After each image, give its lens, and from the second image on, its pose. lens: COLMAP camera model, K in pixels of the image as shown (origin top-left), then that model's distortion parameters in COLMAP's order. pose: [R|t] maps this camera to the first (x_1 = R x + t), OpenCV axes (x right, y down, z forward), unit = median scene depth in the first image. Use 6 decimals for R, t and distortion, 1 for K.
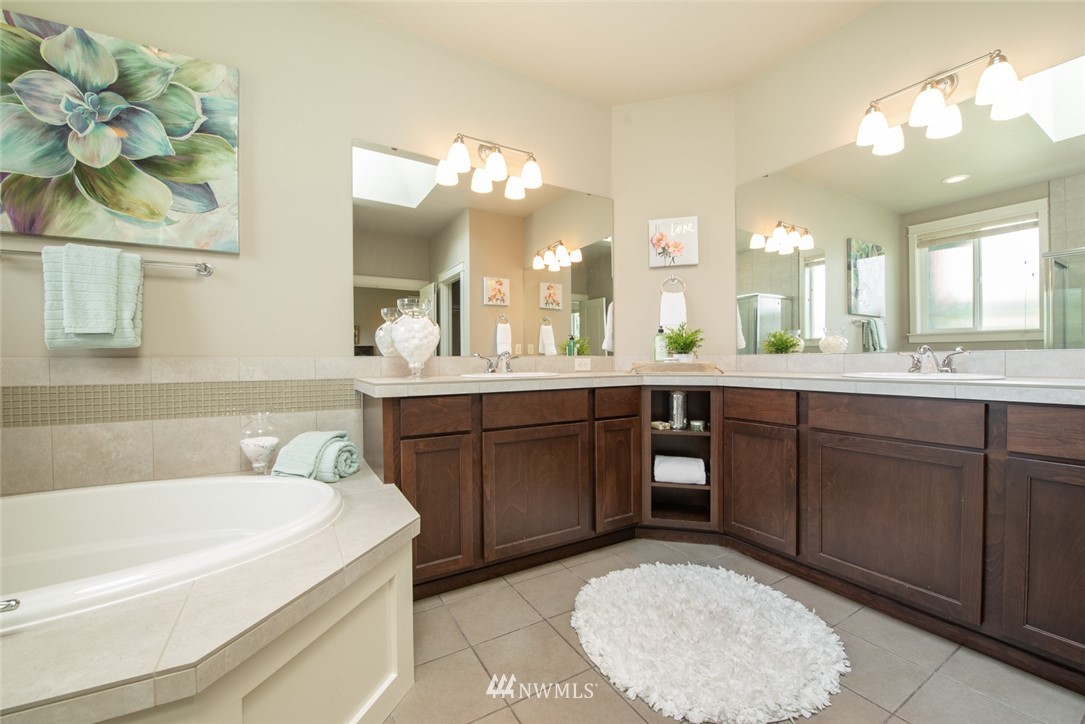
lens RADIAL K [[434.0, 0, 543.8], [0, 434.0, 362.1], [0, 0, 1]] dist [-0.018172, -0.001481]
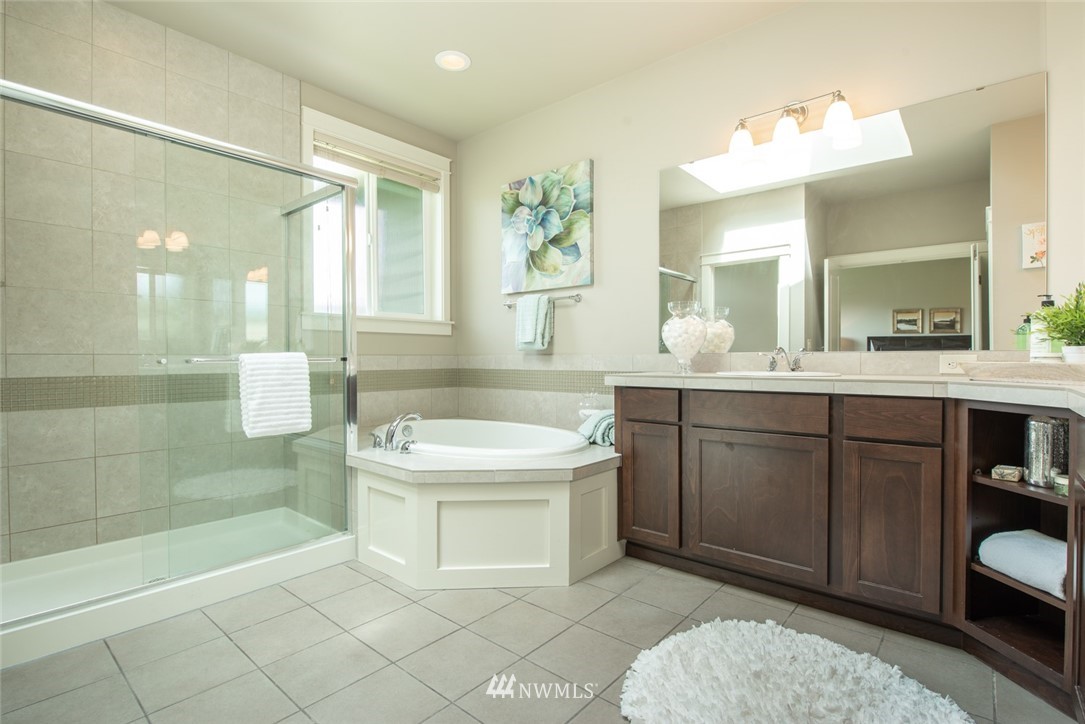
lens RADIAL K [[517.0, 0, 542.2], [0, 517.0, 361.5], [0, 0, 1]] dist [-0.015200, -0.000754]
pose [[0.319476, 0.009980, -0.947542, 0.983230], [-0.005473, 0.999947, 0.008687, -0.002672], [0.947578, 0.002411, 0.319514, 0.292671]]
